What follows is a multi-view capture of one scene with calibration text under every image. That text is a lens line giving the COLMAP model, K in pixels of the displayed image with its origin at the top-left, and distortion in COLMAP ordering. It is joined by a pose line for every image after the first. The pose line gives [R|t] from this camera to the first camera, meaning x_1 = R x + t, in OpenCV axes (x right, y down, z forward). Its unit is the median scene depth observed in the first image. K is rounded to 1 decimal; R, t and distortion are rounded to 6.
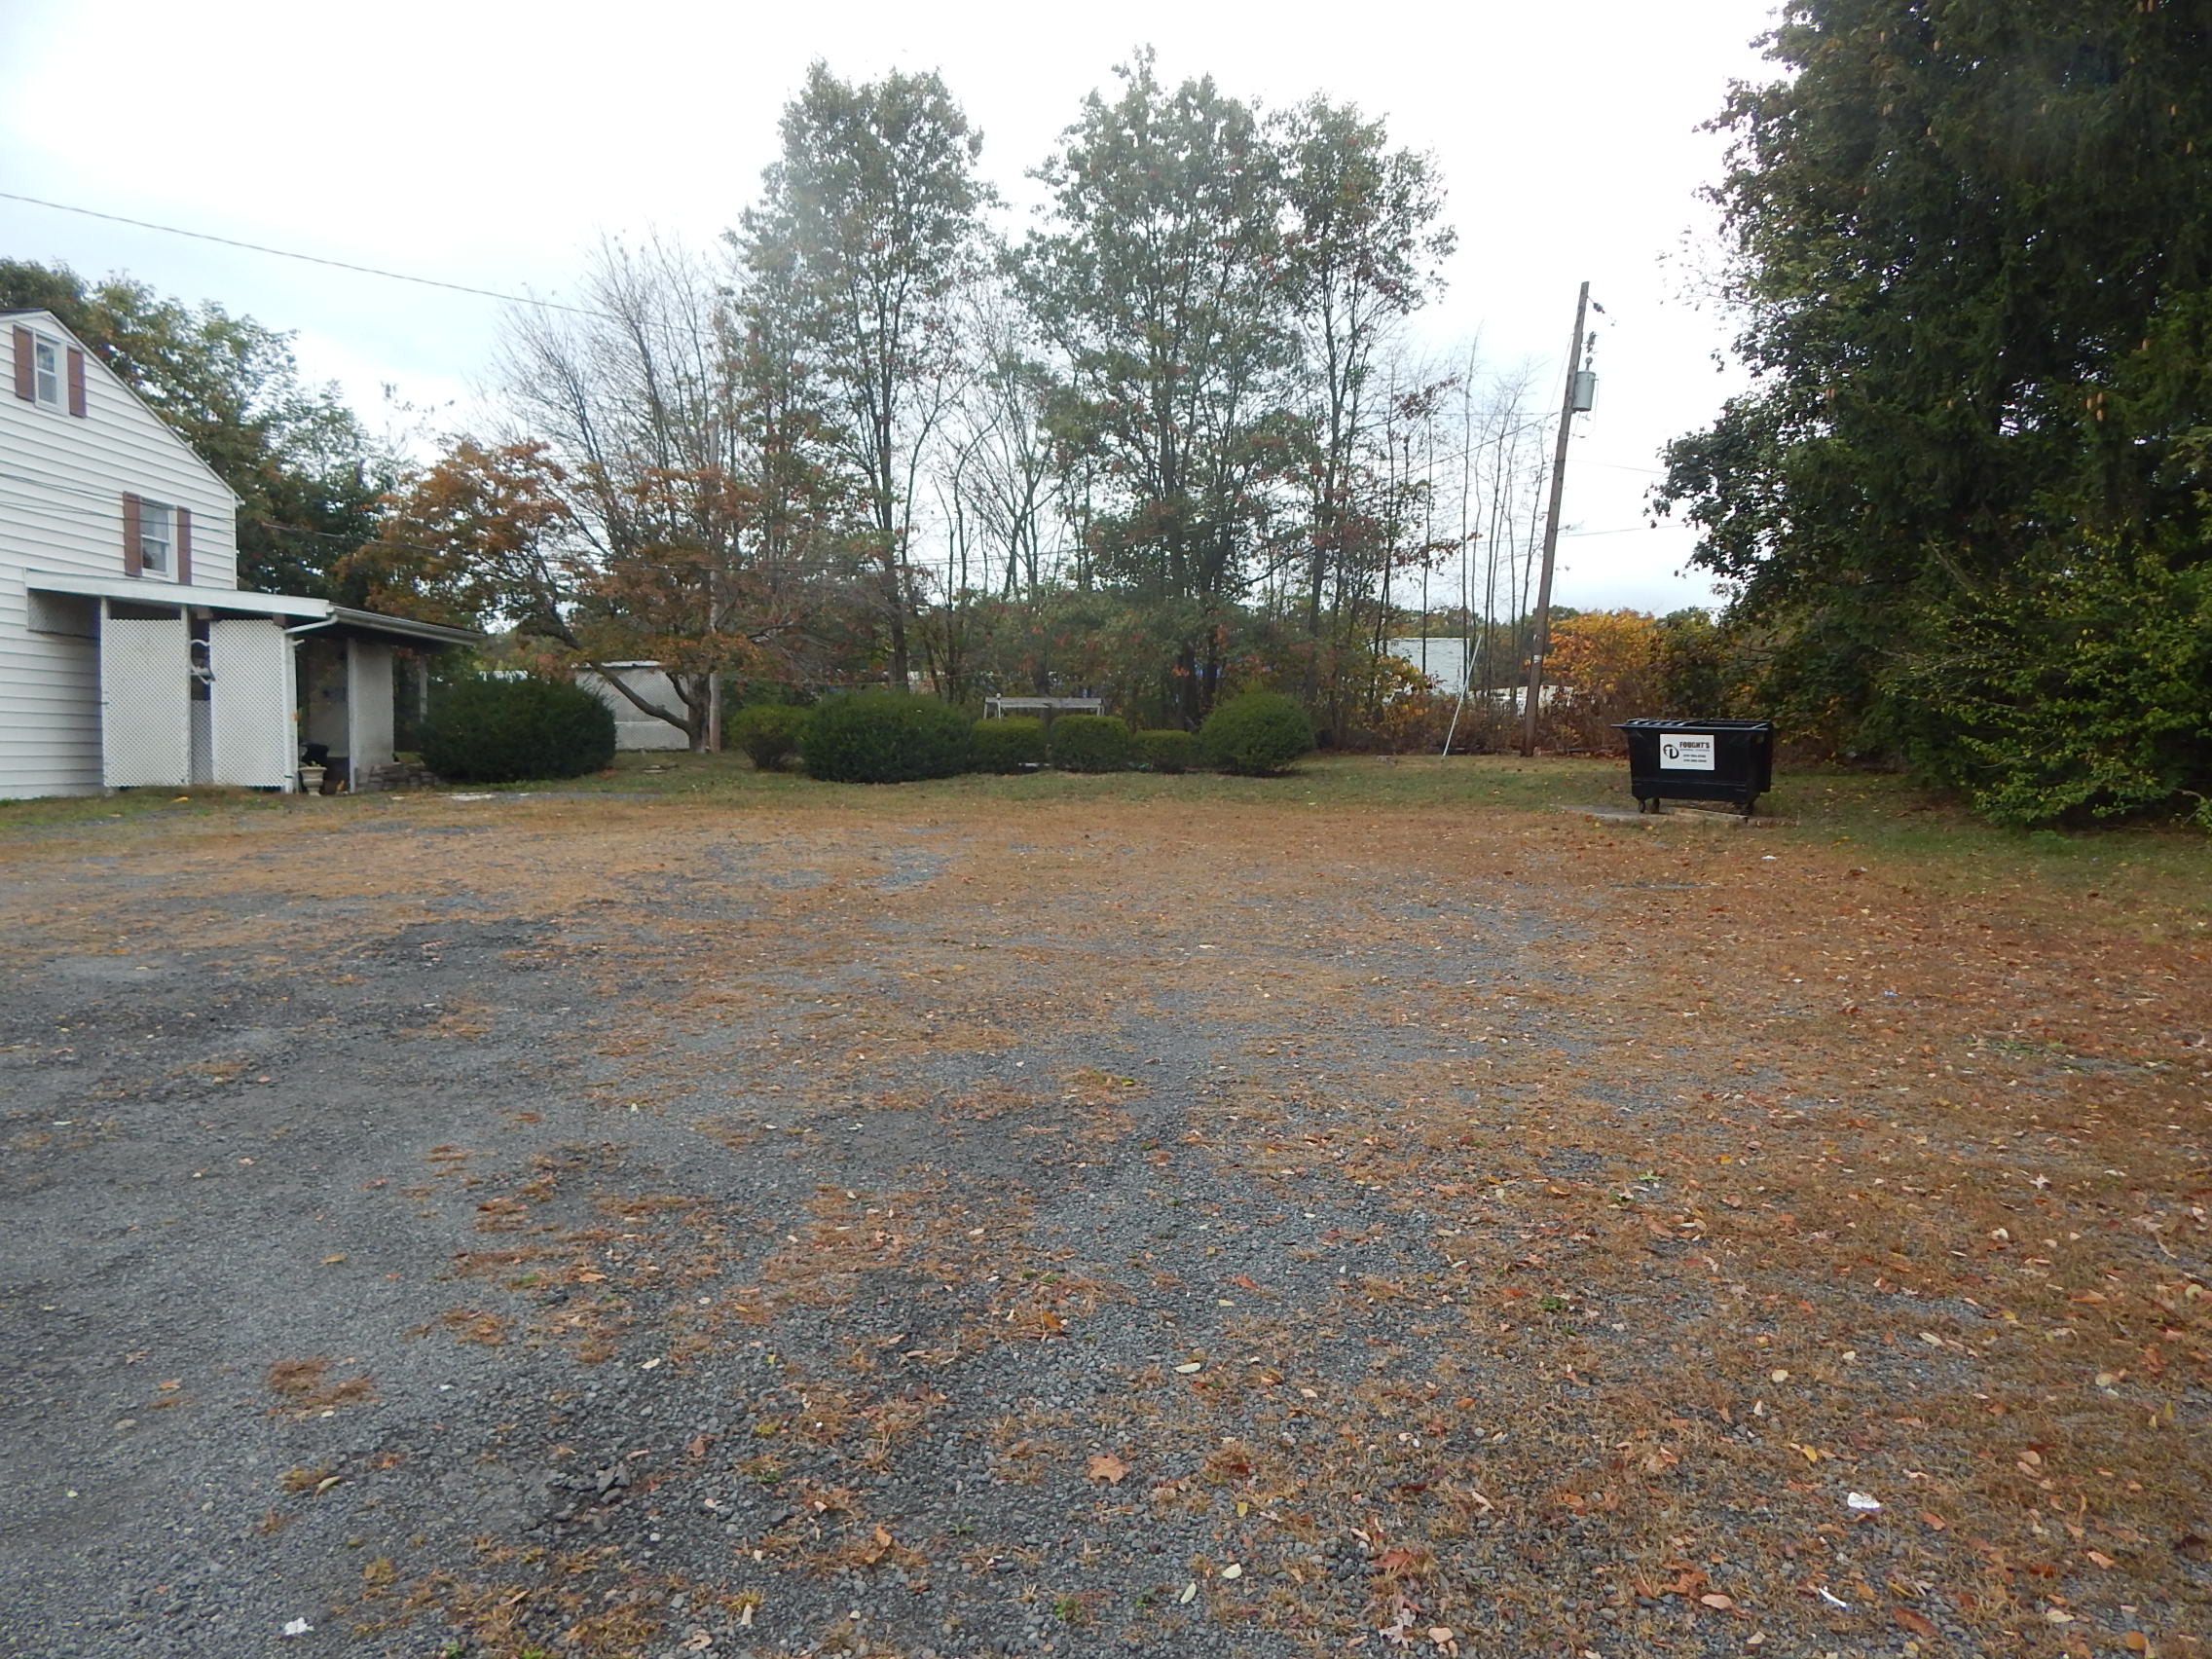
lens RADIAL K [[1458.6, 0, 1108.1], [0, 1458.6, 814.8], [0, 0, 1]] dist [-0.020883, 0.004677]
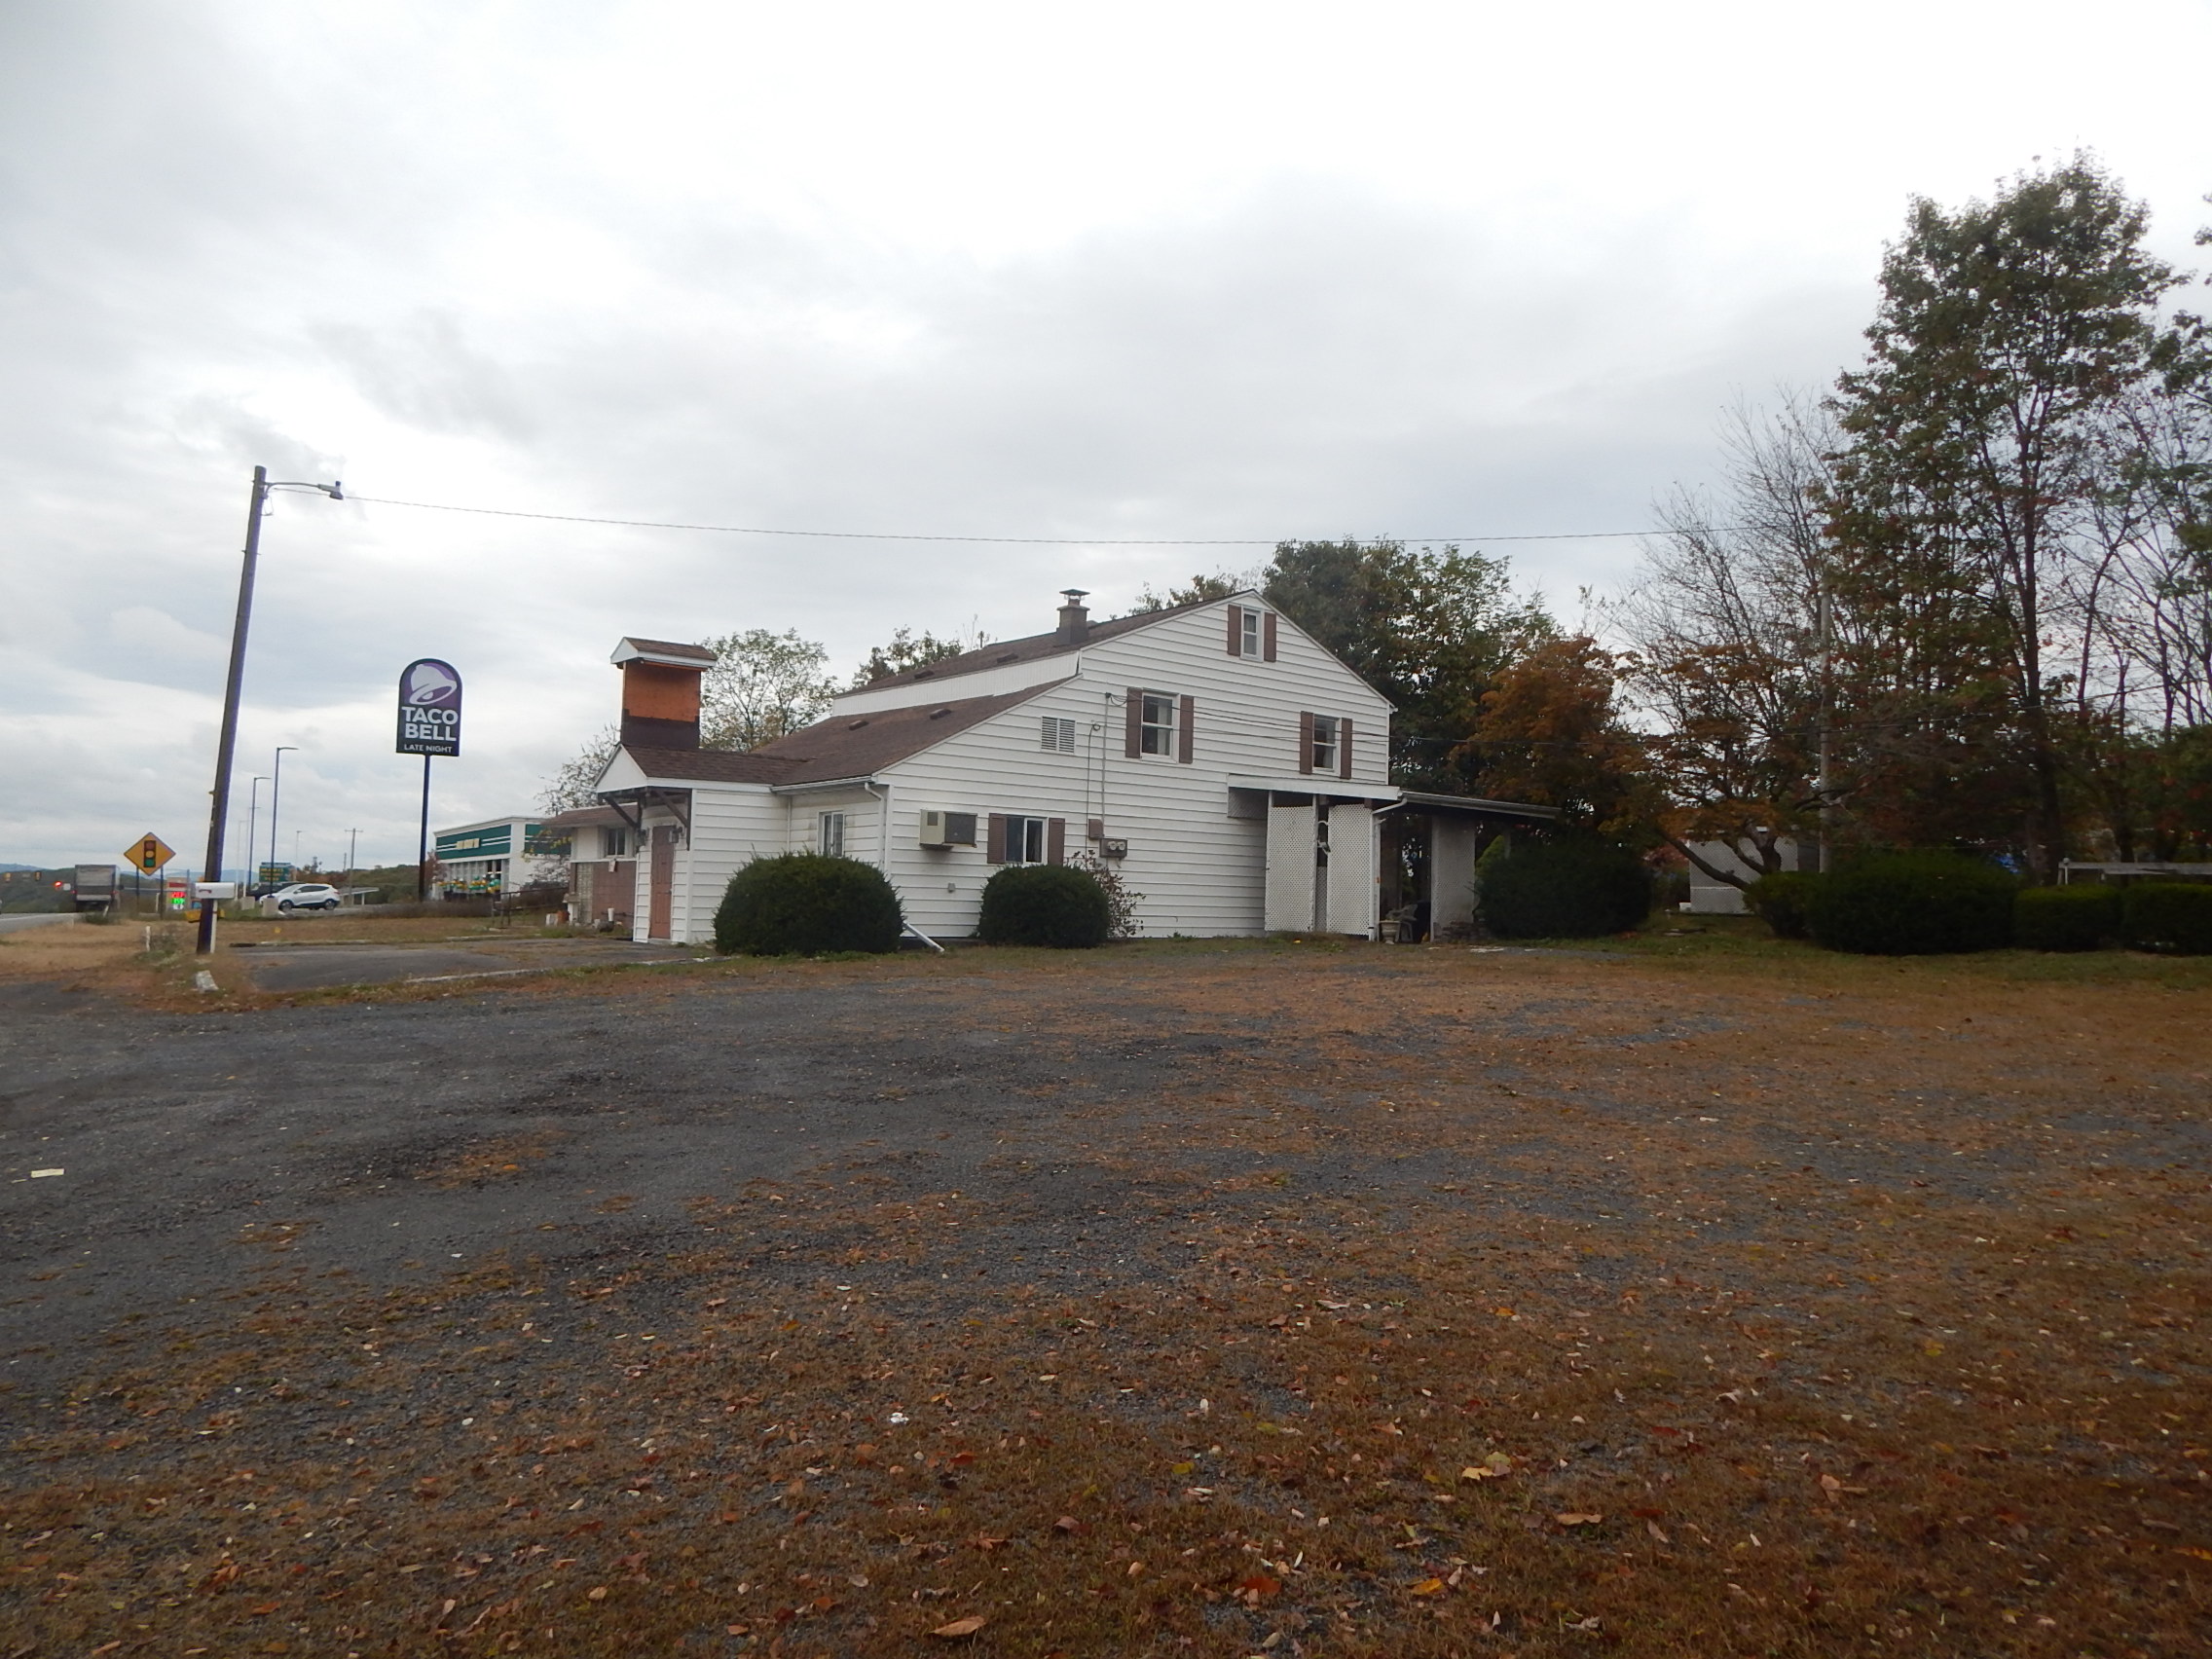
lens RADIAL K [[1458.6, 0, 1108.1], [0, 1458.6, 814.8], [0, 0, 1]] dist [-0.020883, 0.004677]
pose [[0.627702, -0.029148, -0.777908, 0.269675], [-0.059045, 0.994637, -0.084913, -0.002675], [0.776211, 0.099232, 0.622615, 0.026755]]
